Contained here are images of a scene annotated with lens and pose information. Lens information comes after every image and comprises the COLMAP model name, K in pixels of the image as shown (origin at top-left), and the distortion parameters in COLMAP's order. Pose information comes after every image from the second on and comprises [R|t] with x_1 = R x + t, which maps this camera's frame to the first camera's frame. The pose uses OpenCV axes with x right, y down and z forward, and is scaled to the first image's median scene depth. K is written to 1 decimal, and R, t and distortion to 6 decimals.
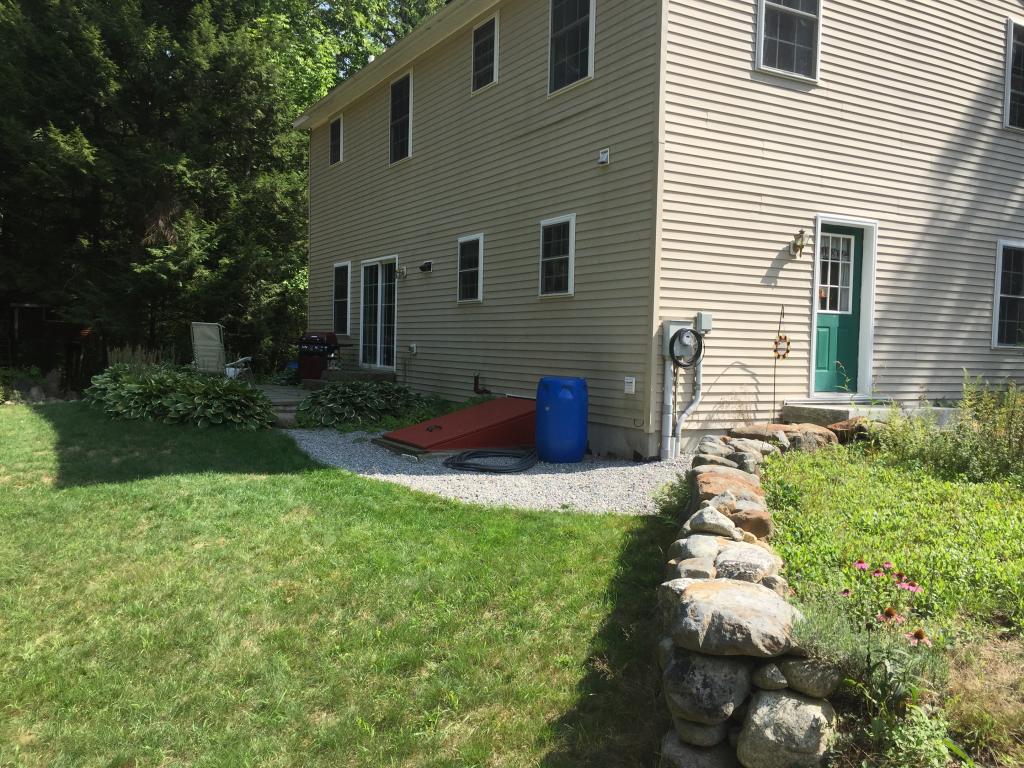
lens RADIAL K [[879.0, 0, 515.3], [0, 879.0, 382.9], [0, 0, 1]] dist [0.073008, -0.106407]
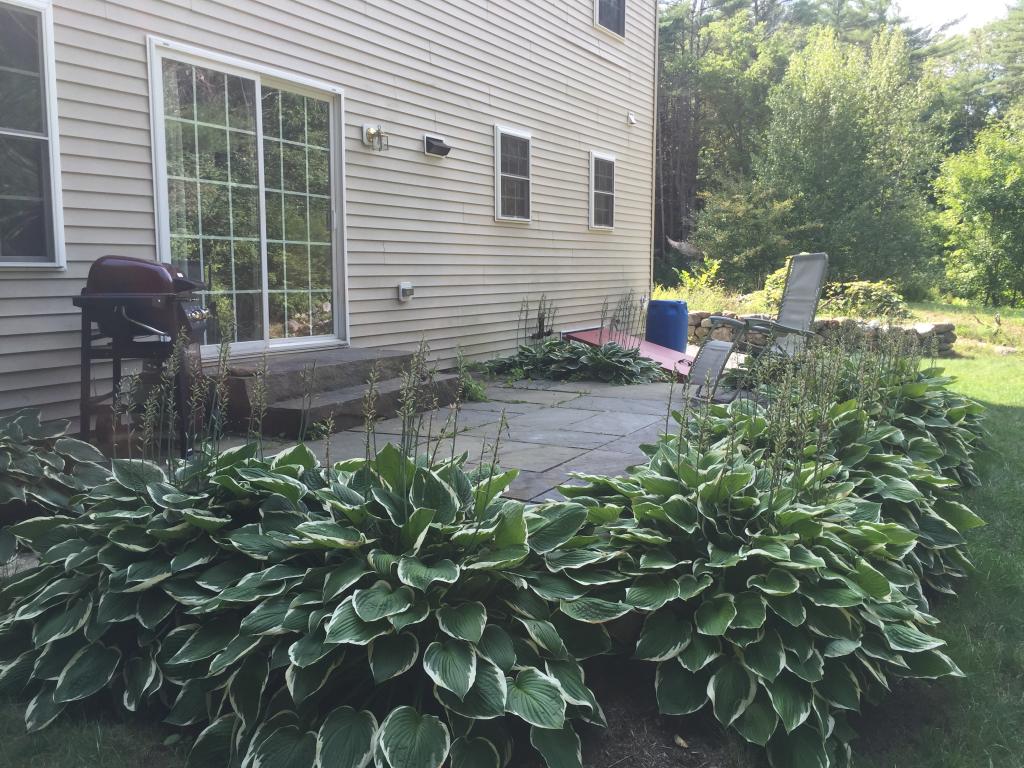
lens RADIAL K [[879.0, 0, 515.3], [0, 879.0, 382.9], [0, 0, 1]] dist [0.073008, -0.106407]
pose [[-0.510386, -0.152608, 0.846296, -0.872993], [0.007868, 0.983258, 0.182050, -0.115275], [-0.859909, 0.099574, -0.500641, 1.720221]]
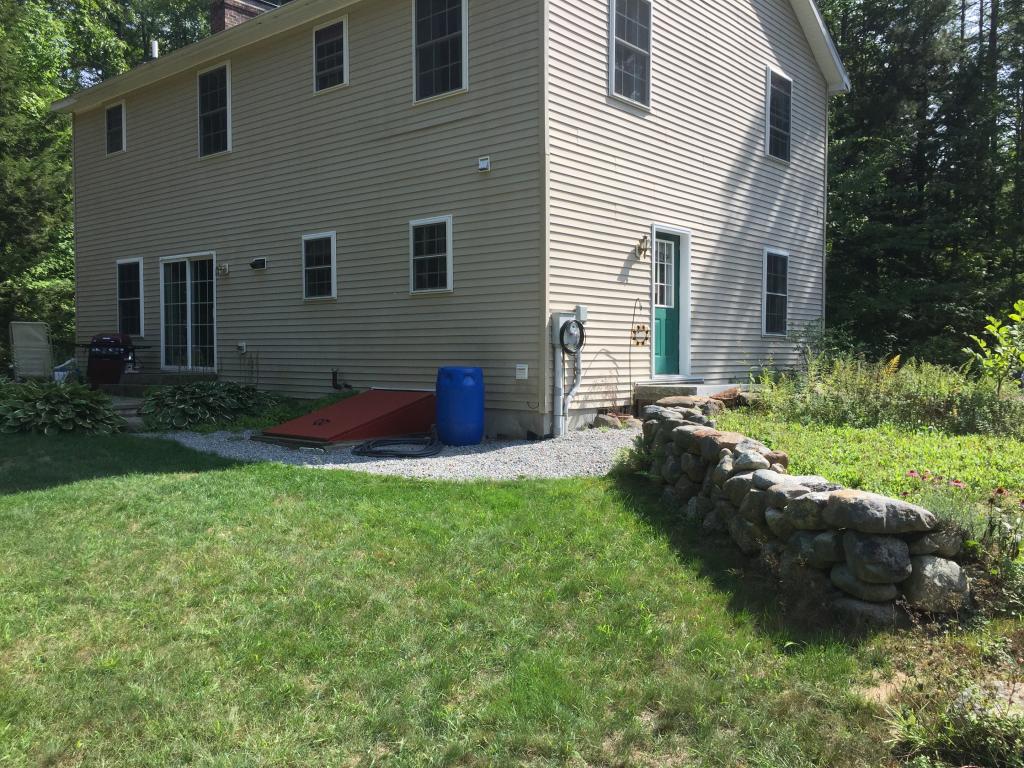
lens RADIAL K [[879.0, 0, 515.3], [0, 879.0, 382.9], [0, 0, 1]] dist [0.073008, -0.106407]
pose [[0.940117, -0.034188, 0.339133, -0.233069], [0.035901, 0.999355, 0.001224, 0.013798], [-0.338956, 0.011024, 0.940738, -0.033596]]
